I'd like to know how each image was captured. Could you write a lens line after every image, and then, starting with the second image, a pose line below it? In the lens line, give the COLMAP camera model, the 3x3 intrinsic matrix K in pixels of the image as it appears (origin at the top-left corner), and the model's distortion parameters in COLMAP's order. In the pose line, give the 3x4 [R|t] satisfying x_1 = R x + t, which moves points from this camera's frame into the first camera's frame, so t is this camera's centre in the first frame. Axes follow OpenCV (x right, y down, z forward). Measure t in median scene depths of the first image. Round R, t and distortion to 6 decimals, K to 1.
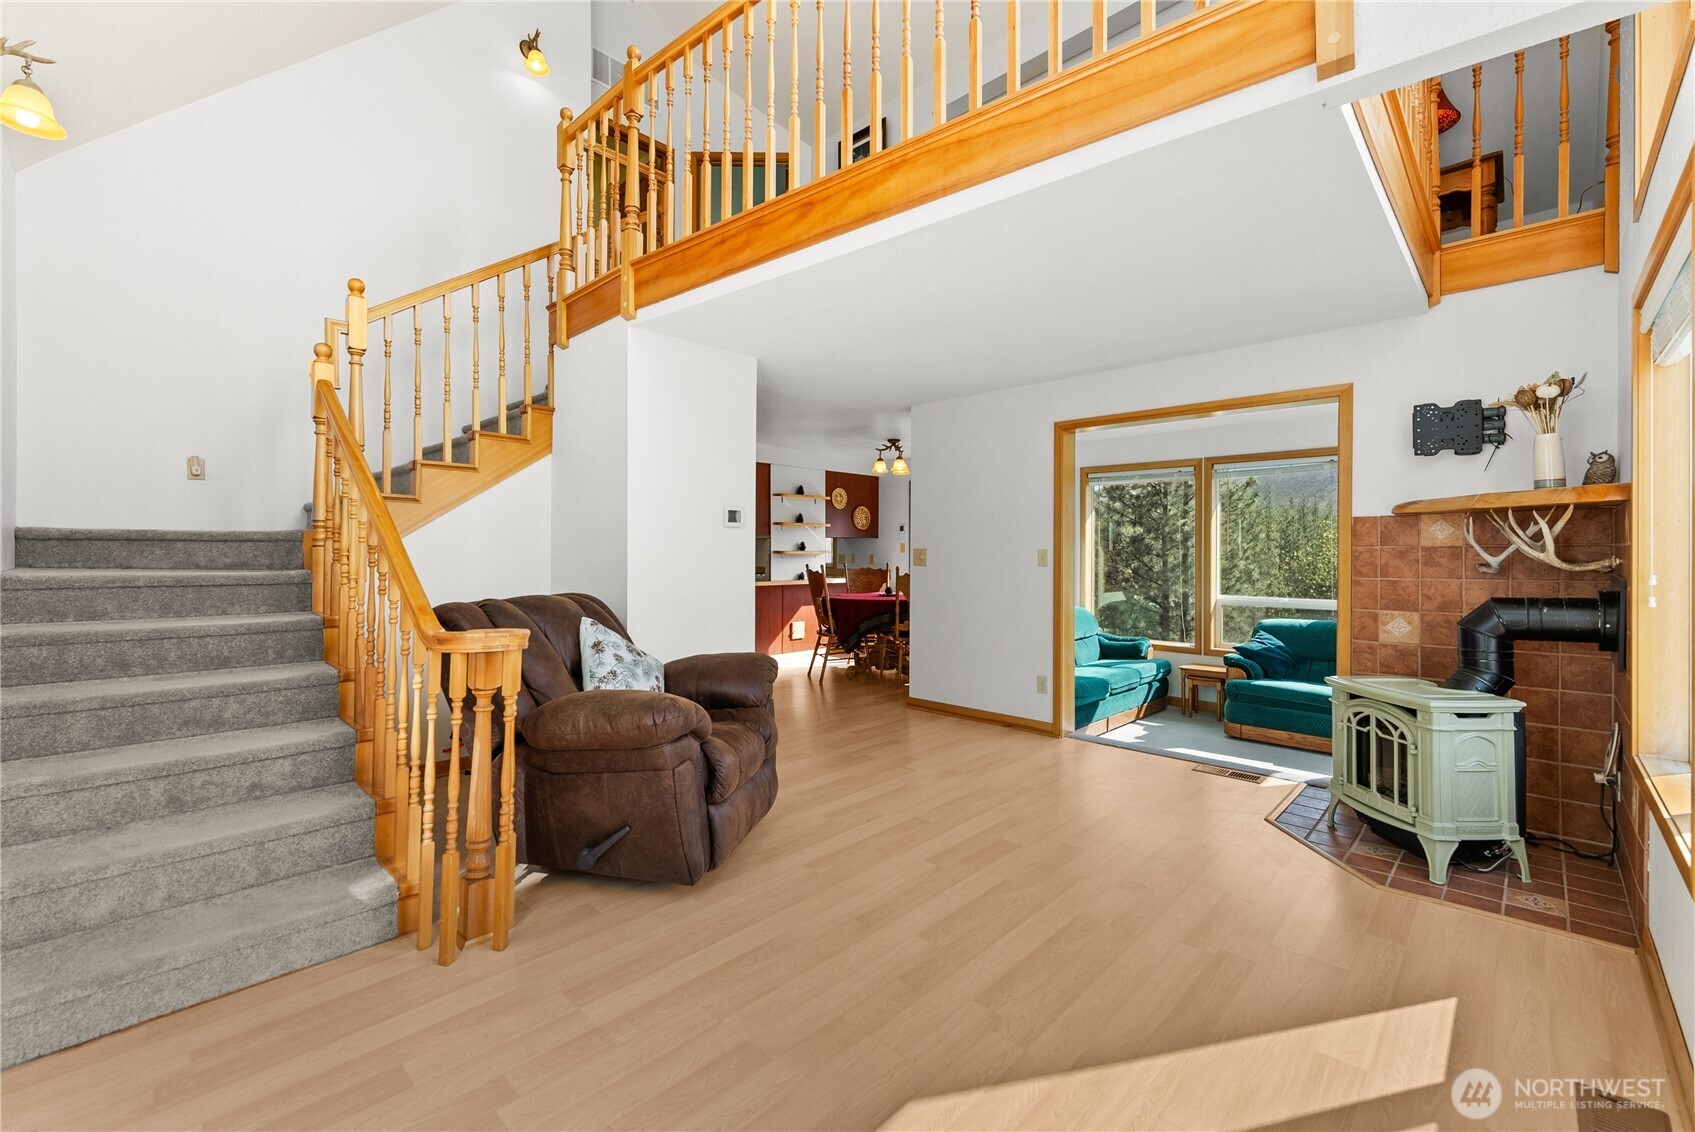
lens RADIAL K [[711.5, 0, 847.5], [0, 711.5, 566.0], [0, 0, 1]] dist [0.000721, 0.000154]
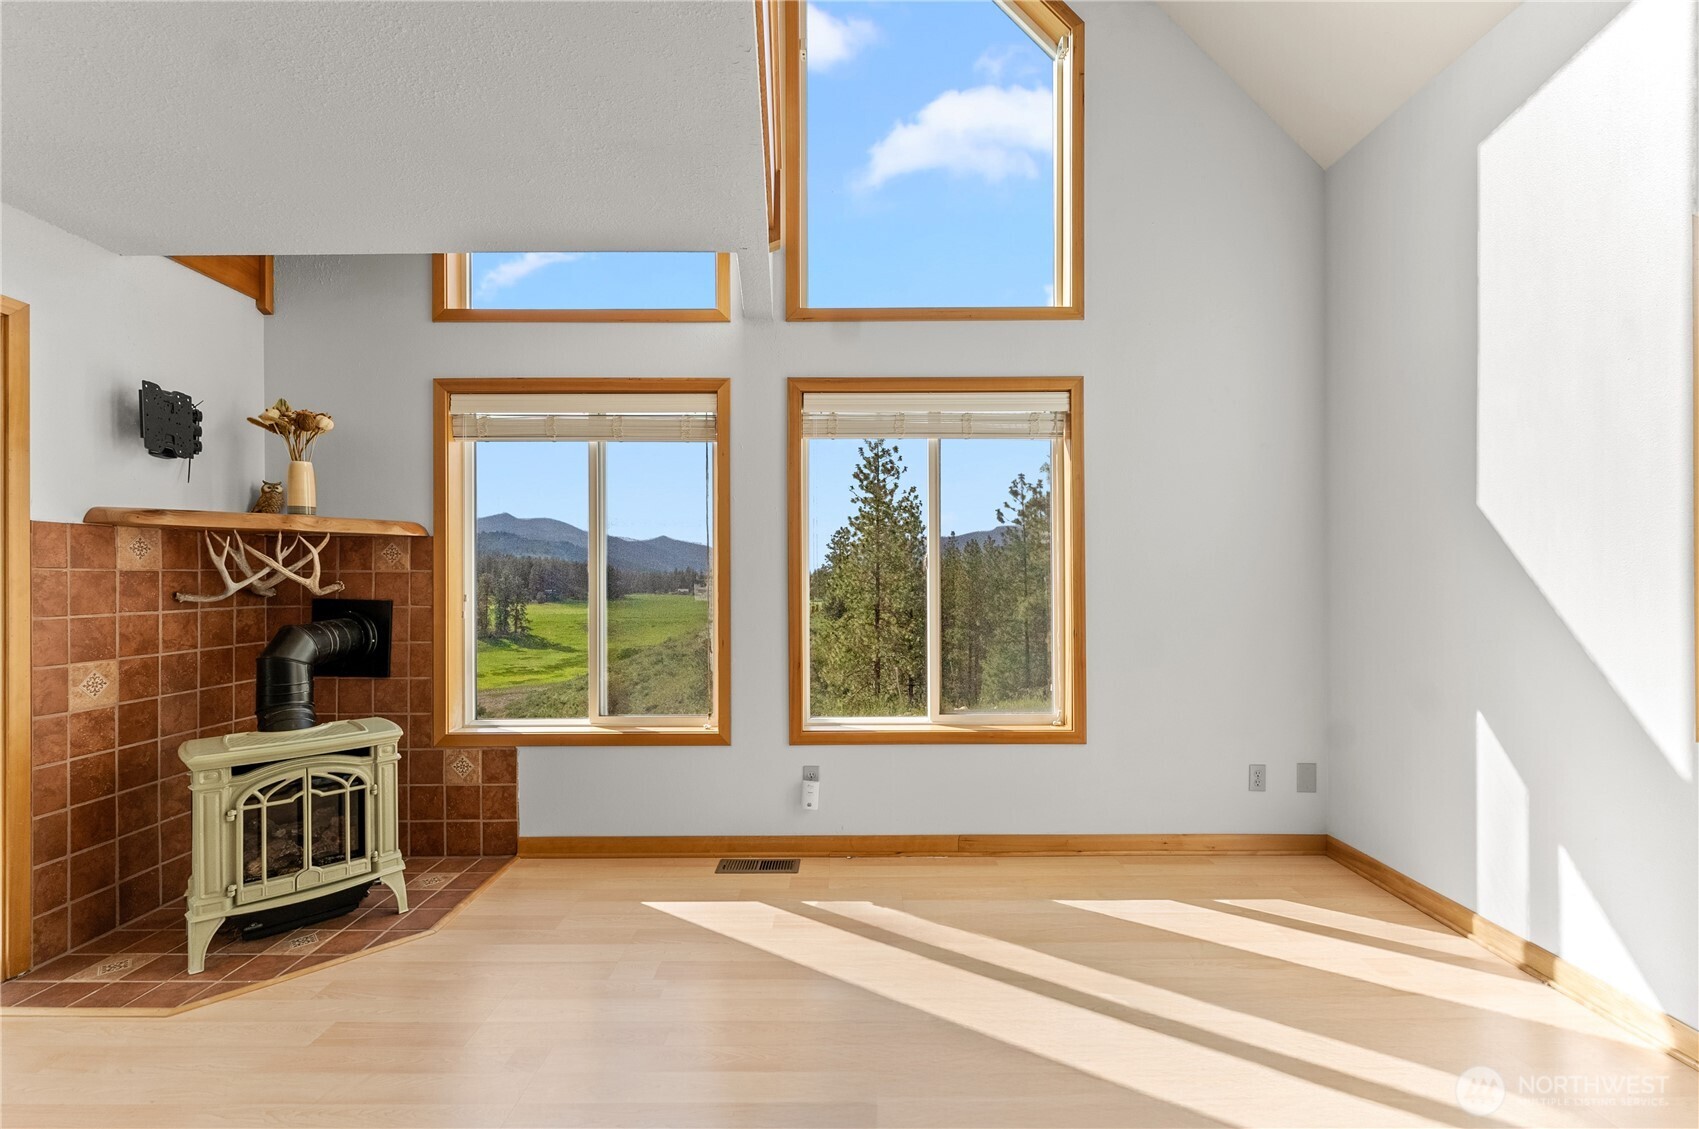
lens RADIAL K [[713.2, 0, 849.5], [0, 713.2, 564.5], [0, 0, 1]] dist [0.000721, 0.000154]
pose [[-0.692219, 0.017329, 0.721480, -0.254443], [0.015333, 0.999839, -0.009303, -0.014475], [-0.721525, 0.004623, -0.692373, 0.973809]]
